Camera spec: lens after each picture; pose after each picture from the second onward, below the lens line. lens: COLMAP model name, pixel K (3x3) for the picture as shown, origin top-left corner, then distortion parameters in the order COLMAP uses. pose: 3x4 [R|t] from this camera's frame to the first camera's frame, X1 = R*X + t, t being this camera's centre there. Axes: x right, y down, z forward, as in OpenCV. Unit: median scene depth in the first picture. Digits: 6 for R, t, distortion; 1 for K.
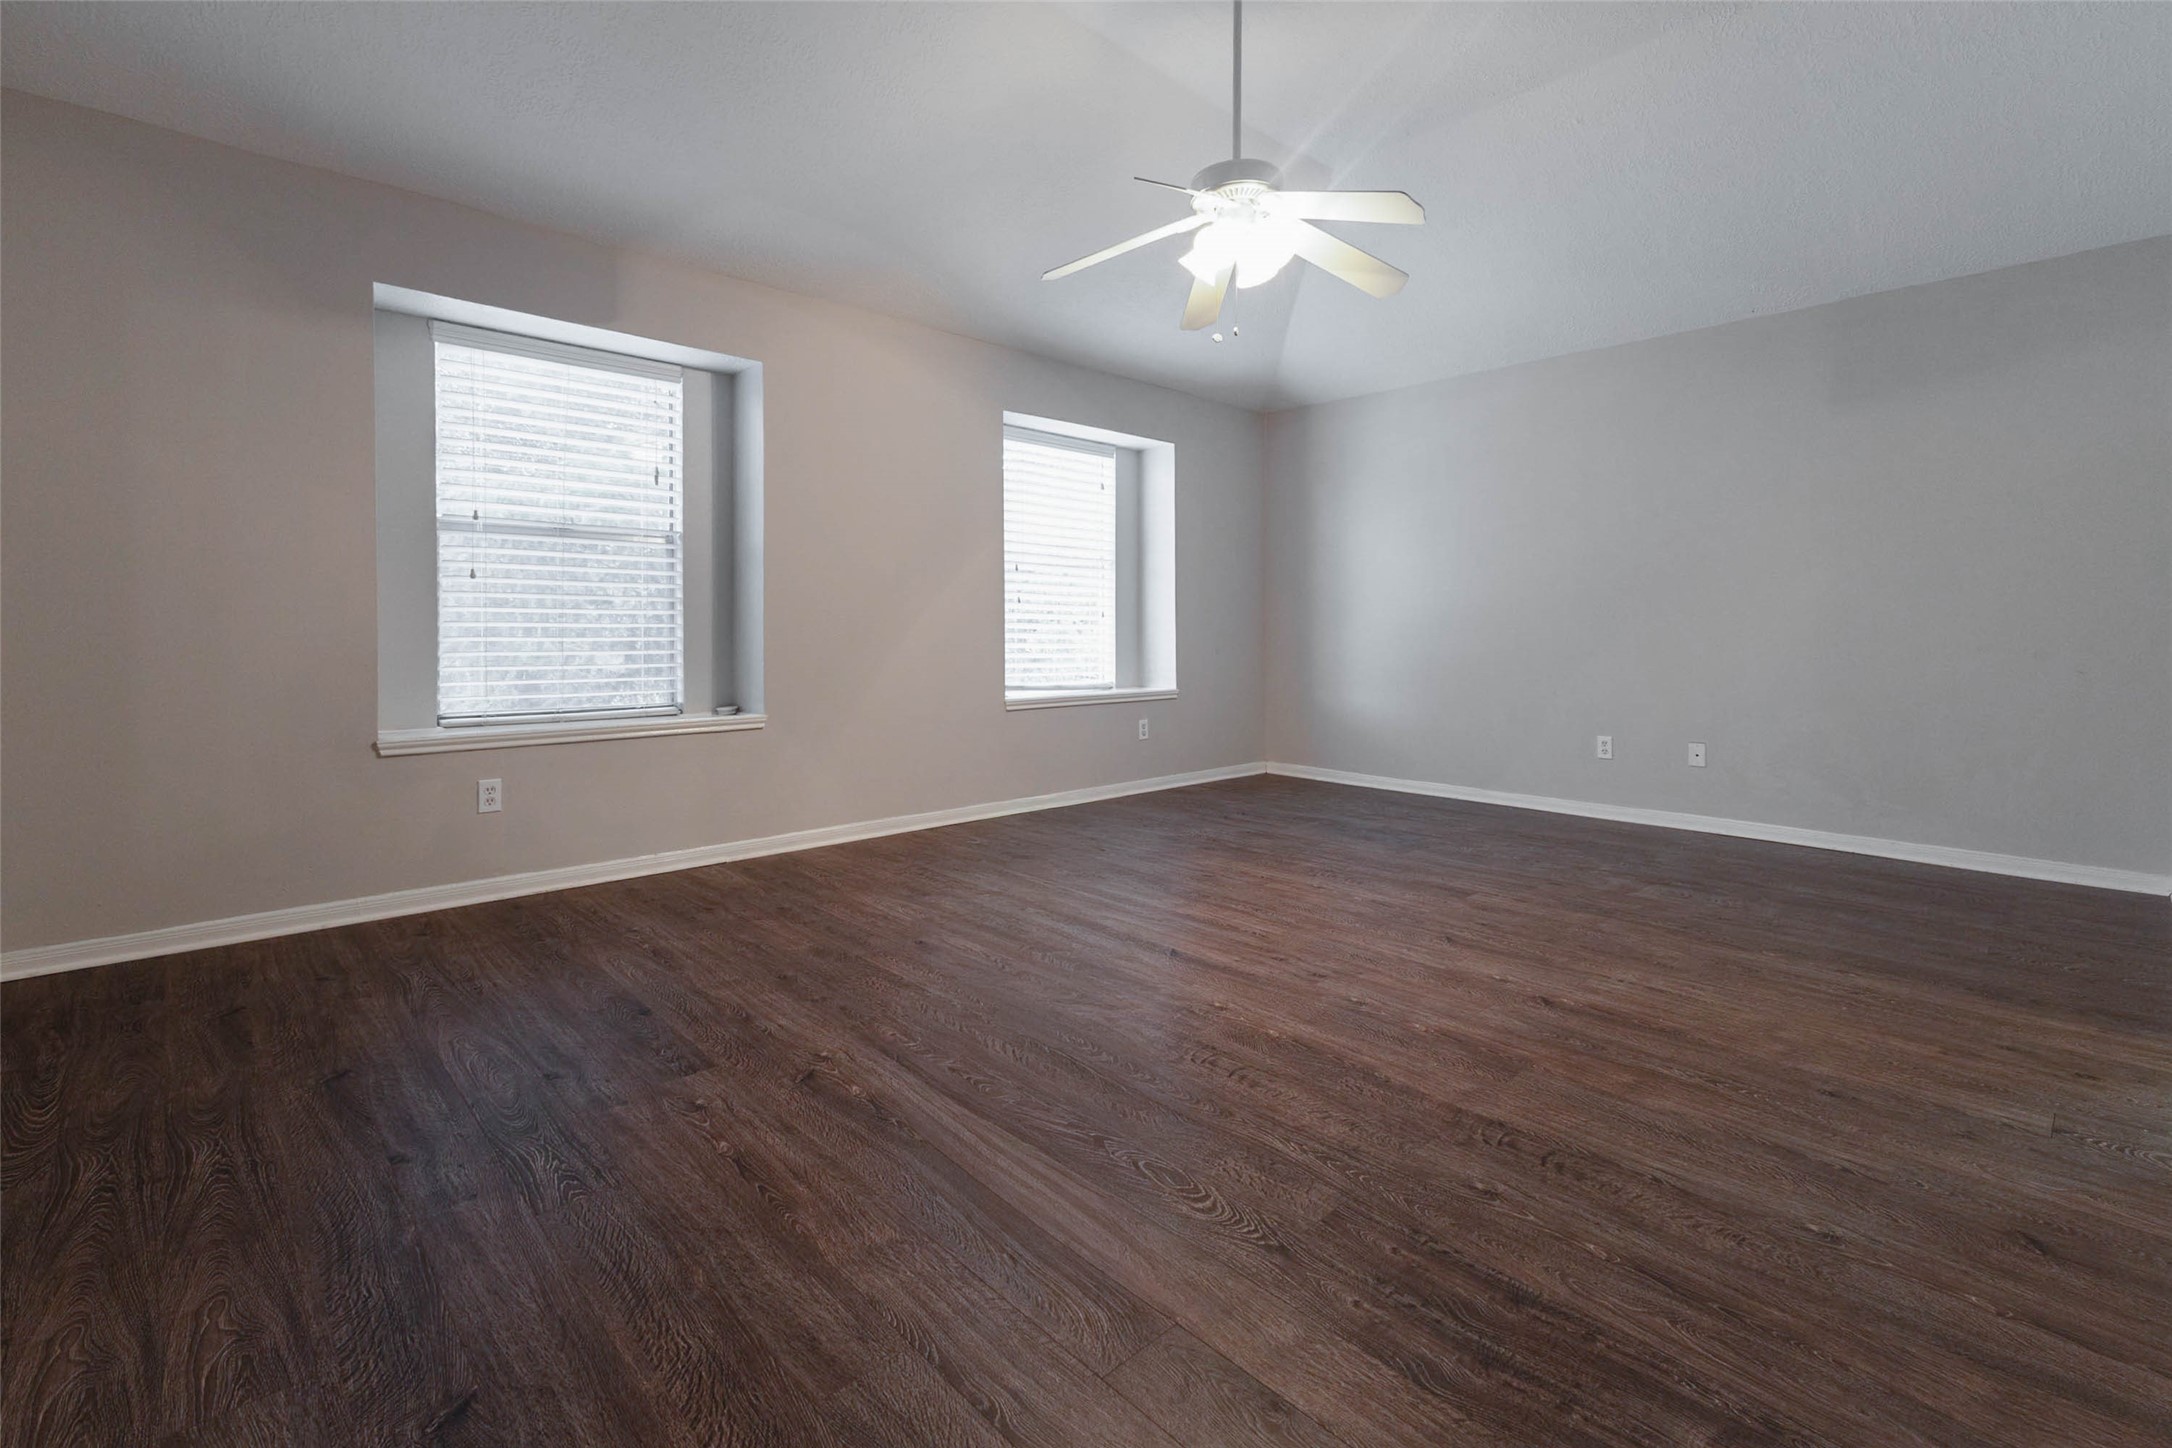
lens RADIAL K [[966.5, 0, 1066.8], [0, 966.5, 635.5], [0, 0, 1]] dist [0.007556, -0.000862]
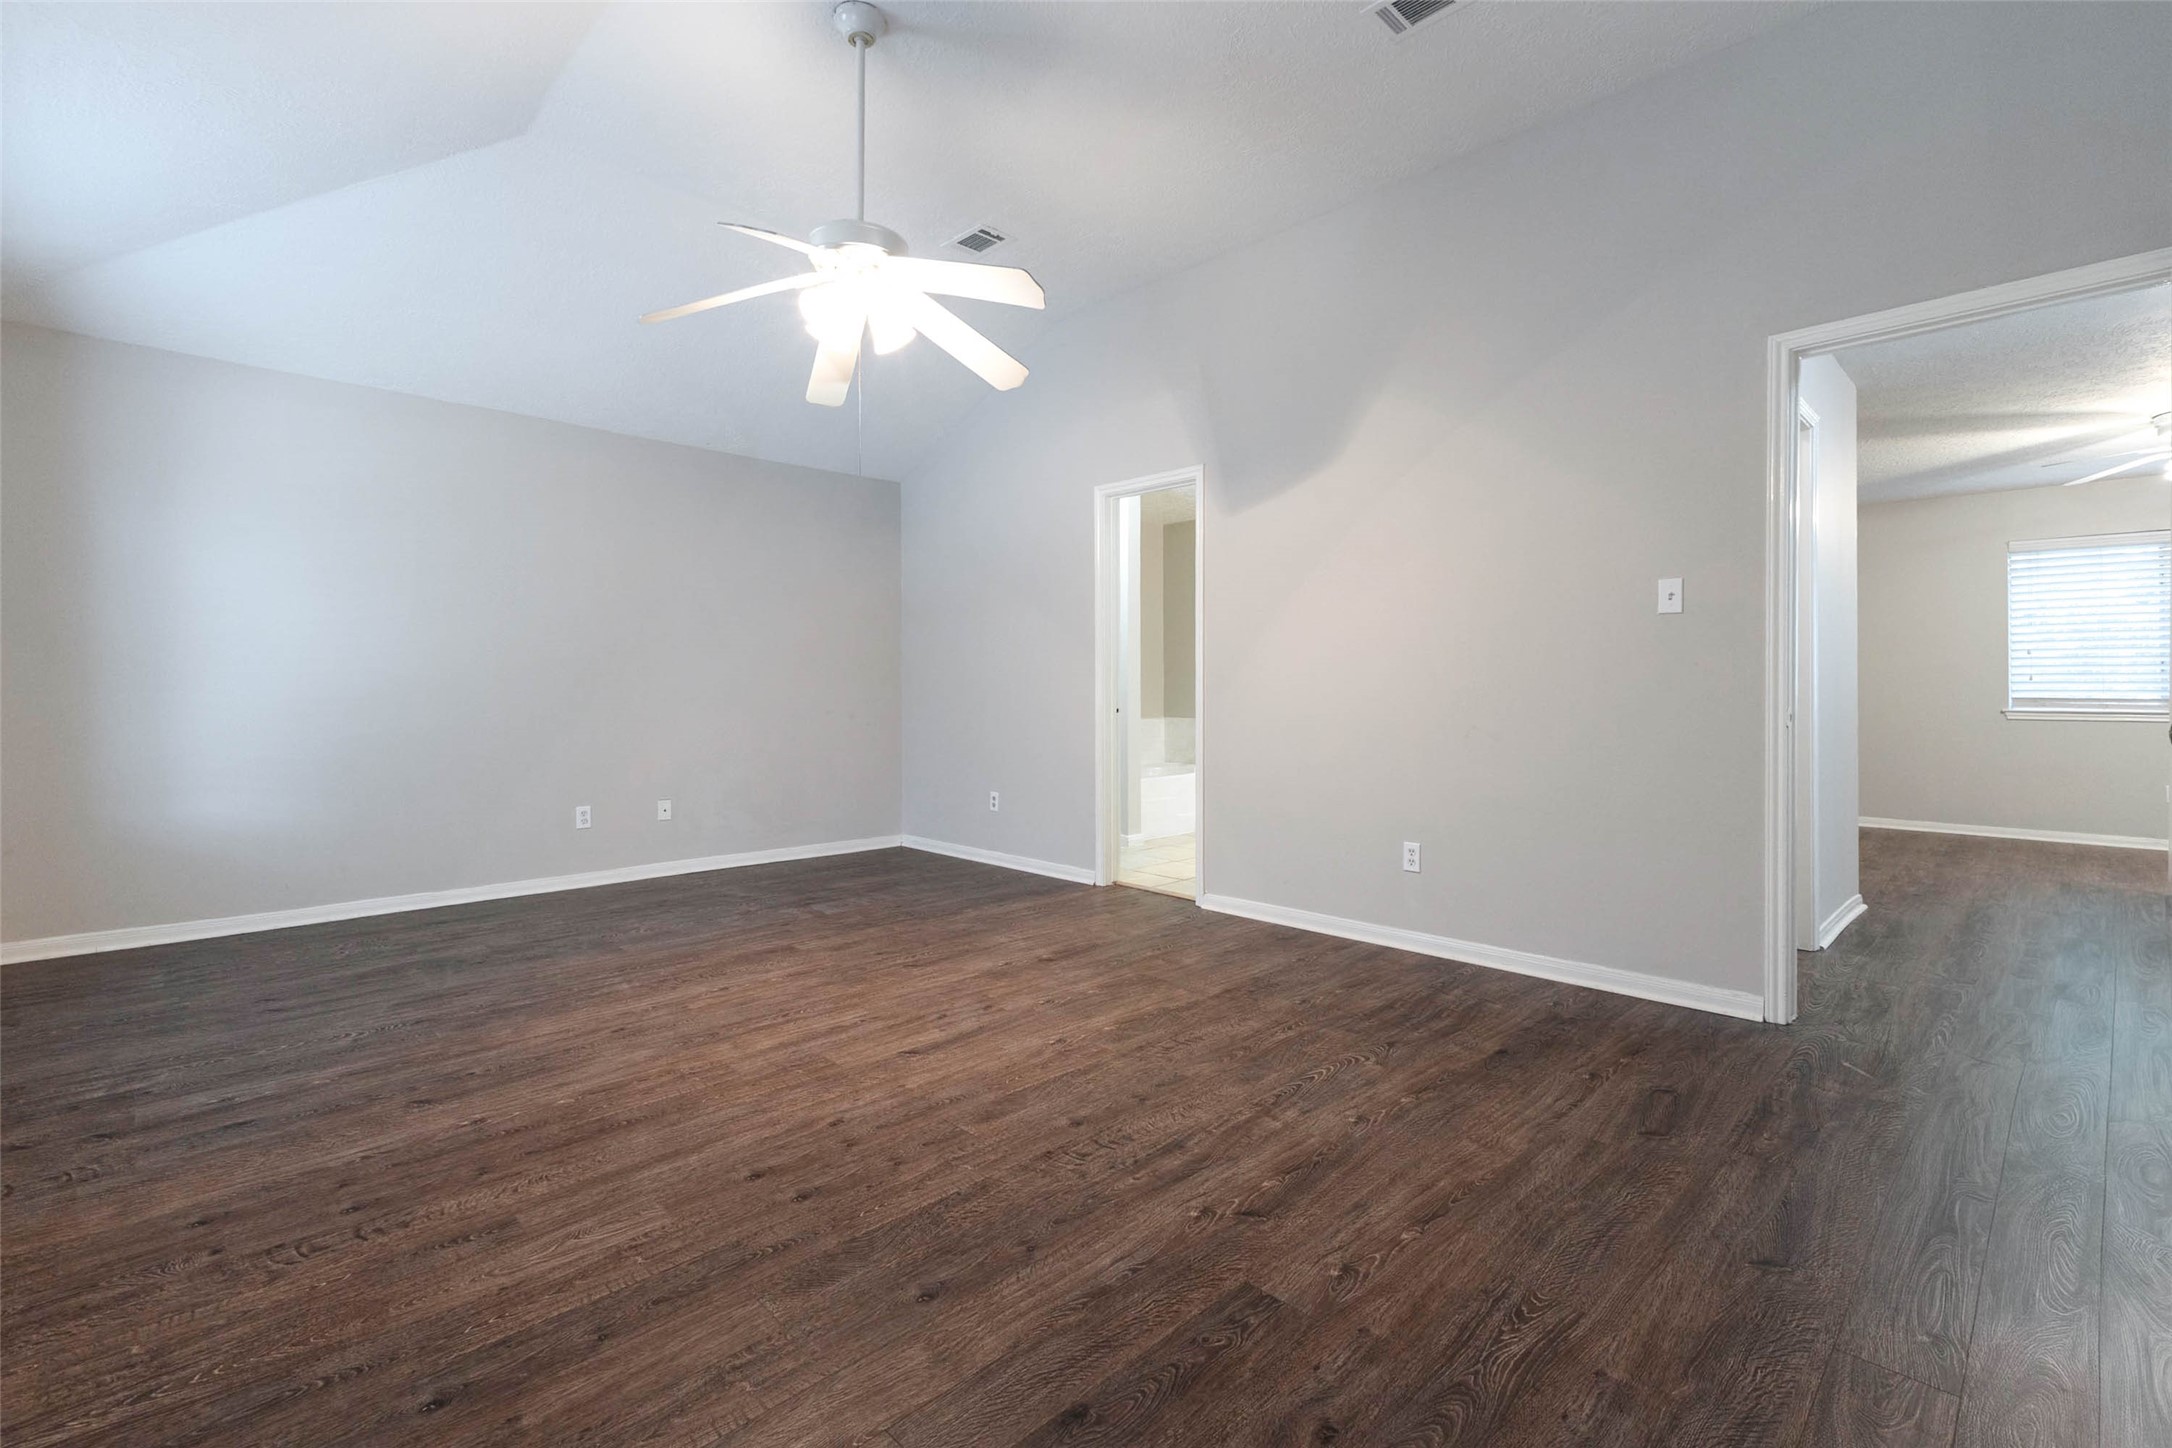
lens RADIAL K [[966.5, 0, 1084.4], [0, 966.5, 712.7], [0, 0, 1]] dist [0.007556, -0.000862]
pose [[-0.035010, -0.021929, 0.999146, -1.055202], [0.004872, 0.999744, 0.022113, -0.034962], [-0.999375, 0.005642, -0.034894, 1.076072]]
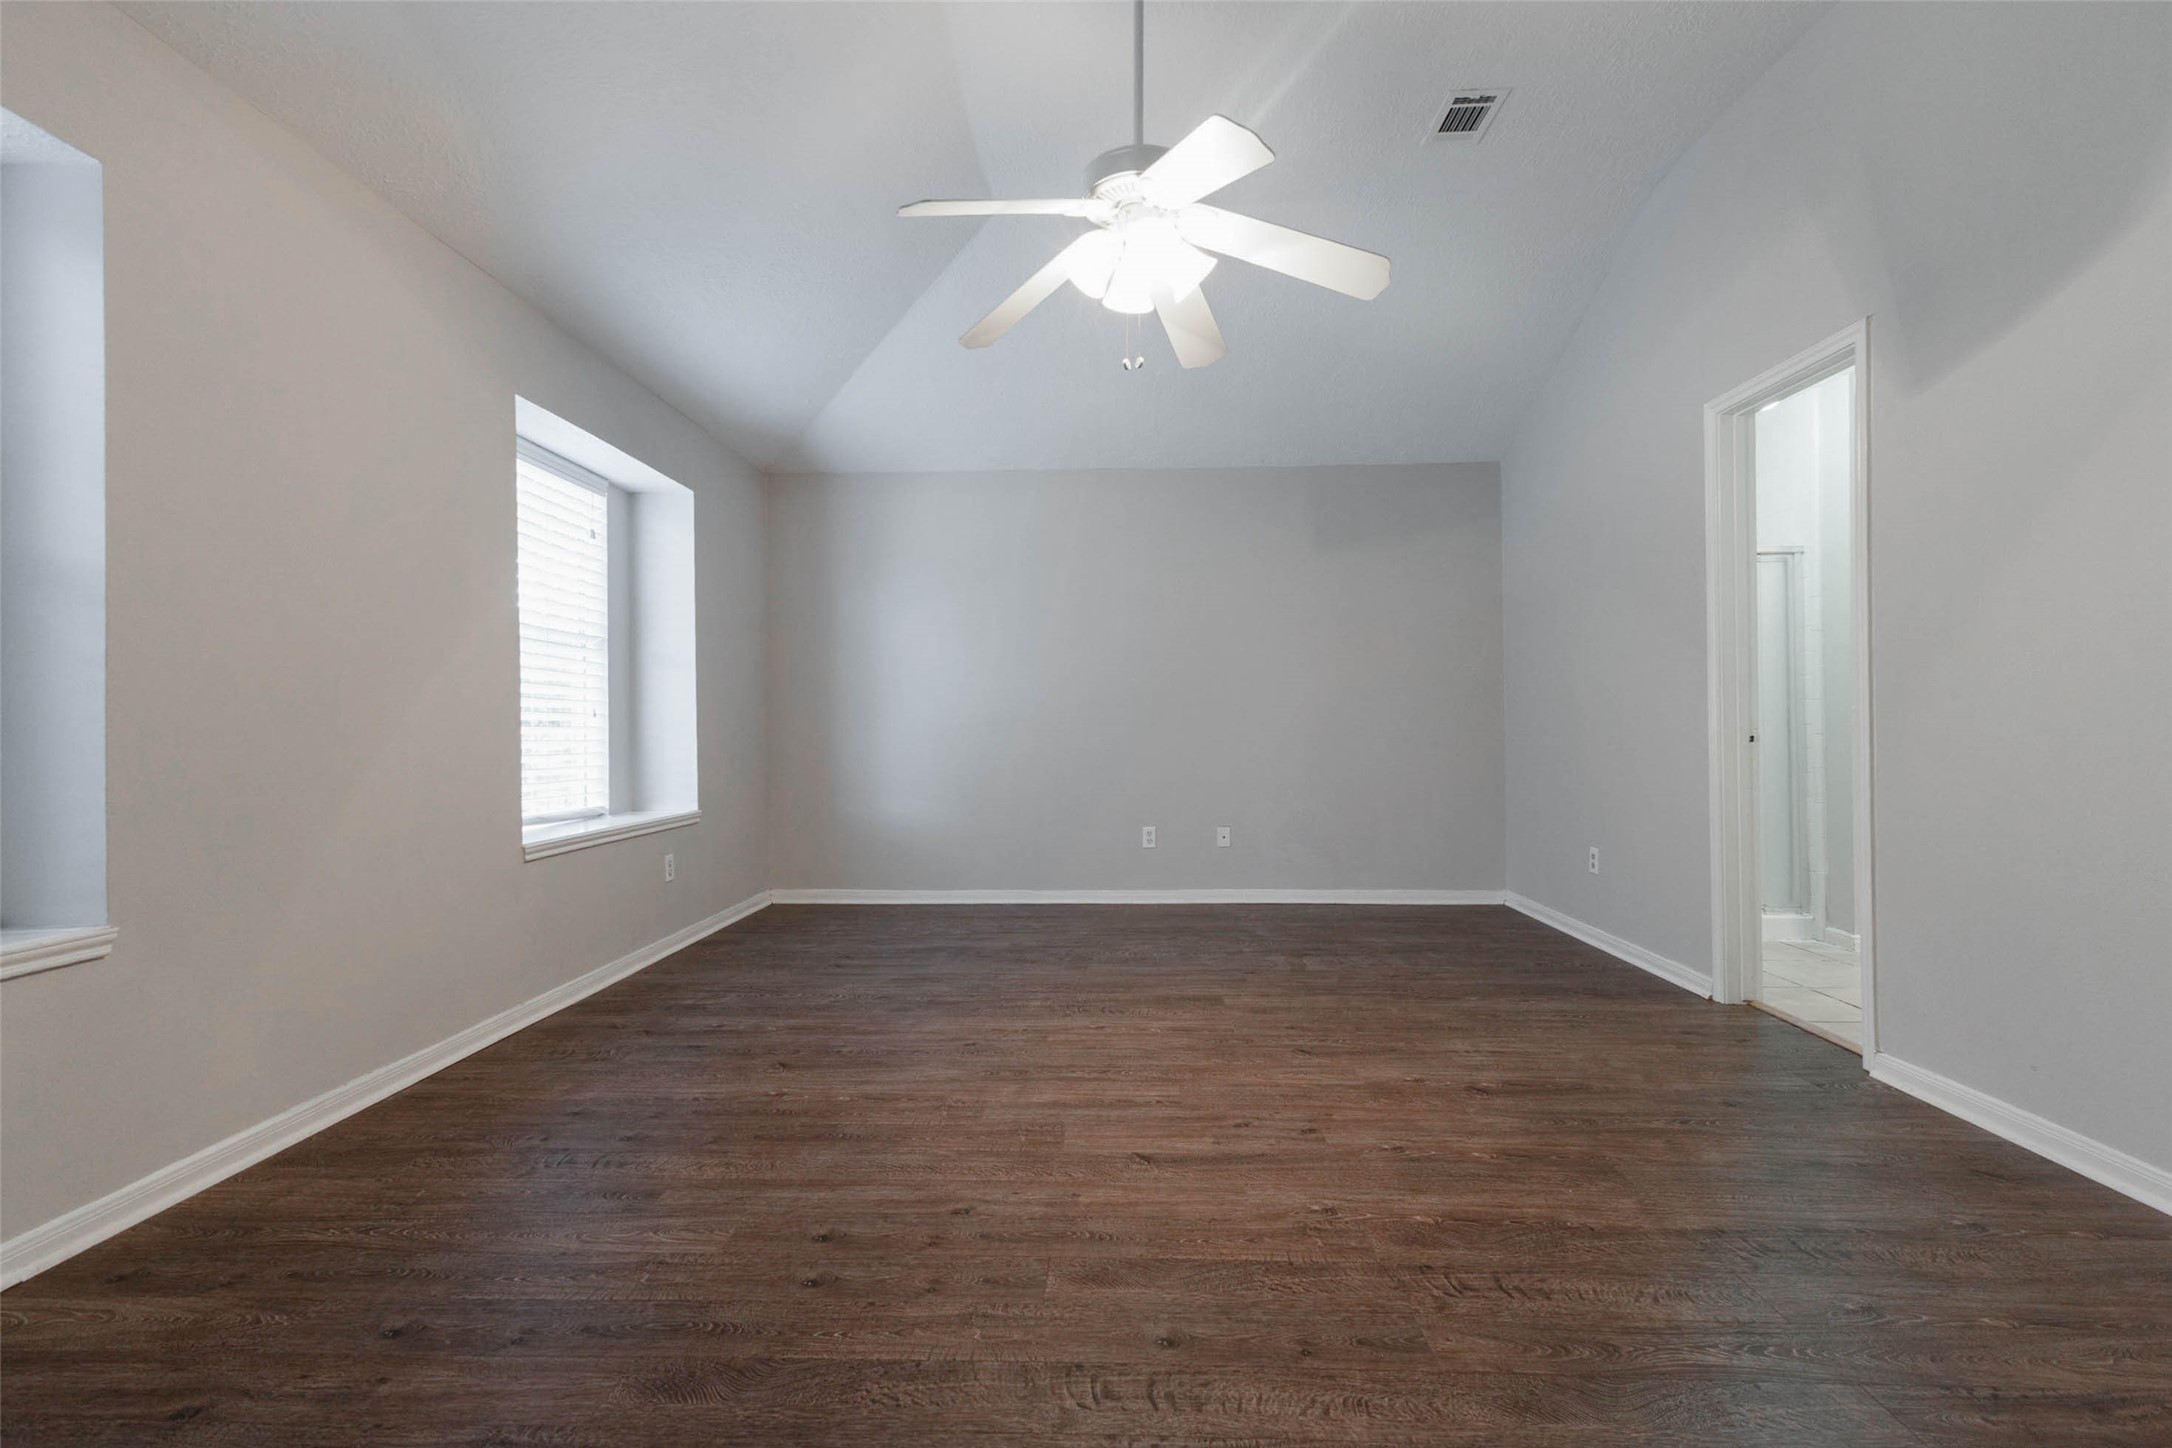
lens RADIAL K [[966.5, 0, 1085.1], [0, 966.5, 720.1], [0, 0, 1]] dist [0.007556, -0.000862]
pose [[0.699980, 0.002558, 0.714158, -0.579298], [0.009144, 0.999880, -0.012544, -0.006700], [-0.714104, 0.015311, 0.699873, 0.621508]]
